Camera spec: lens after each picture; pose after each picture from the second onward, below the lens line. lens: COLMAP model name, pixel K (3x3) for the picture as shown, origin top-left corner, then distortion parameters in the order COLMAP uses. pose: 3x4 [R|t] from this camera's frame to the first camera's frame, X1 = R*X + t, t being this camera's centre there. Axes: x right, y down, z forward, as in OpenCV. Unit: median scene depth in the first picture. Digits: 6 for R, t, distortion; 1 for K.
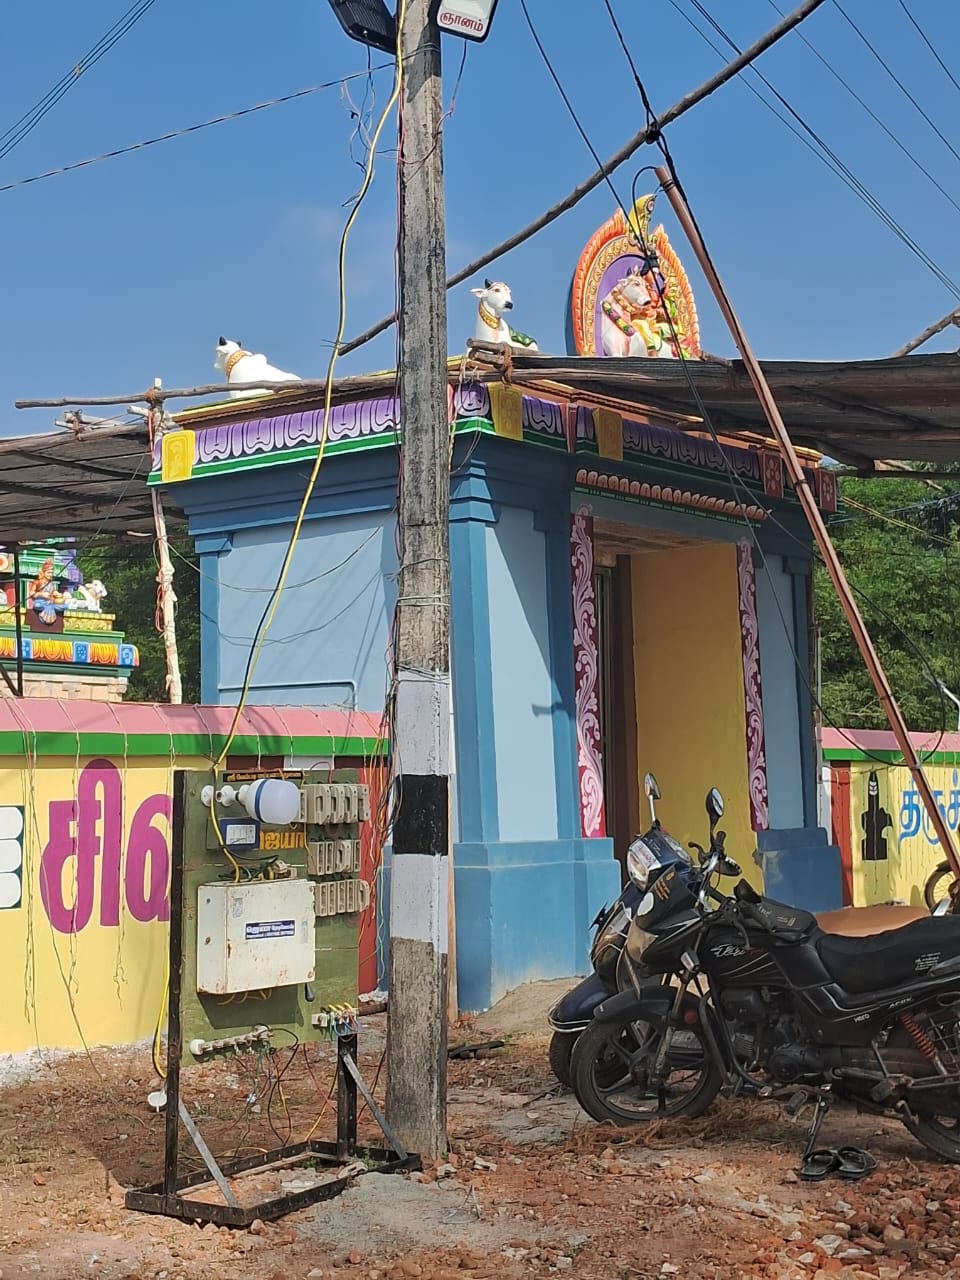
lens RADIAL K [[1888.1, 0, 480.0], [0, 1888.1, 640.0], [0, 0, 1]] dist [0.003888, -0.010043]
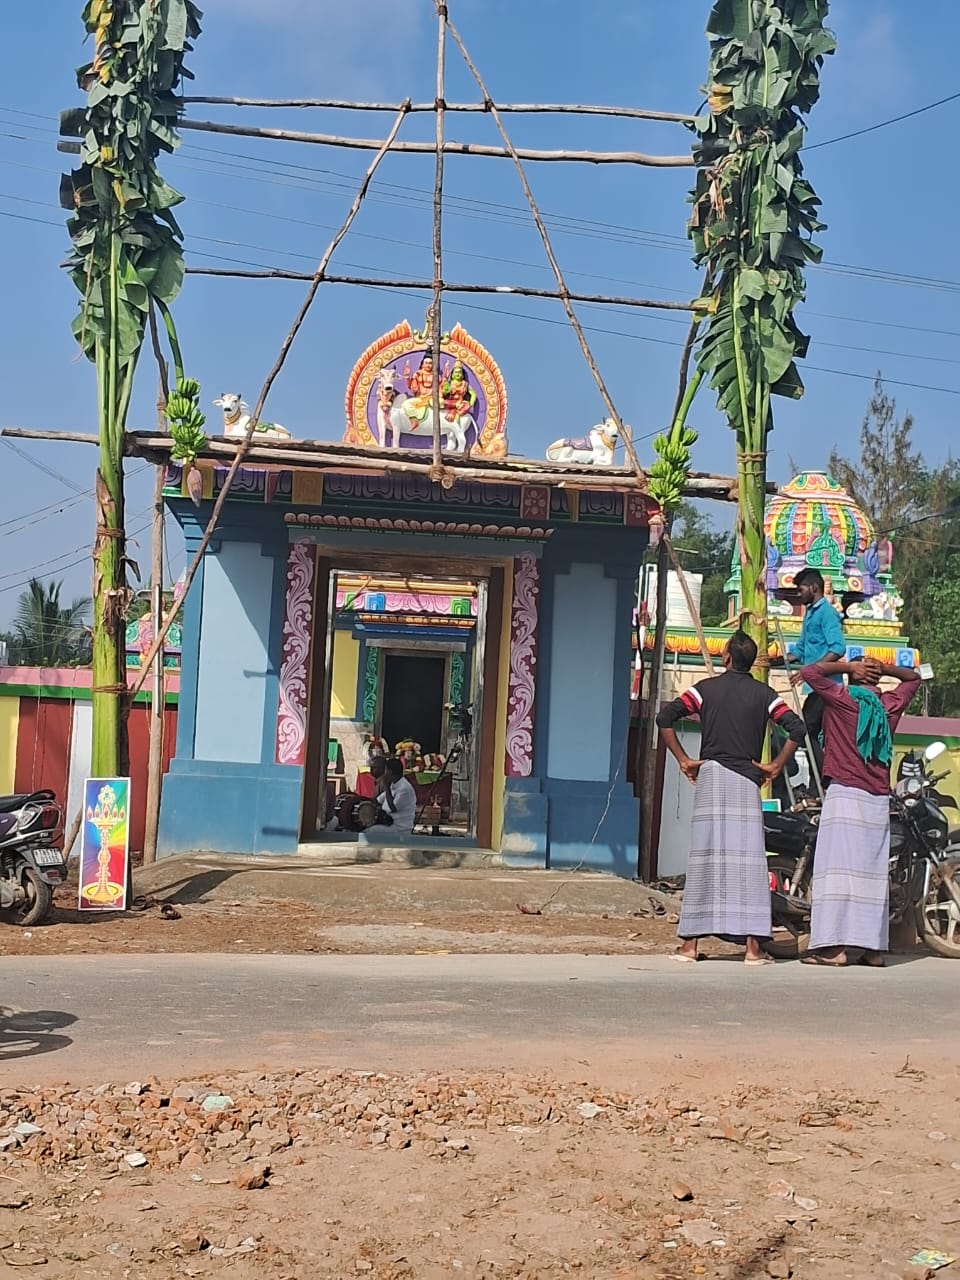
lens RADIAL K [[1888.1, 0, 480.0], [0, 1888.1, 640.0], [0, 0, 1]] dist [0.003888, -0.010043]
pose [[0.681693, -0.004651, -0.731624, 1.217742], [-0.002478, 0.999959, -0.008666, 0.020508], [0.731634, 0.007720, 0.681654, 0.107937]]
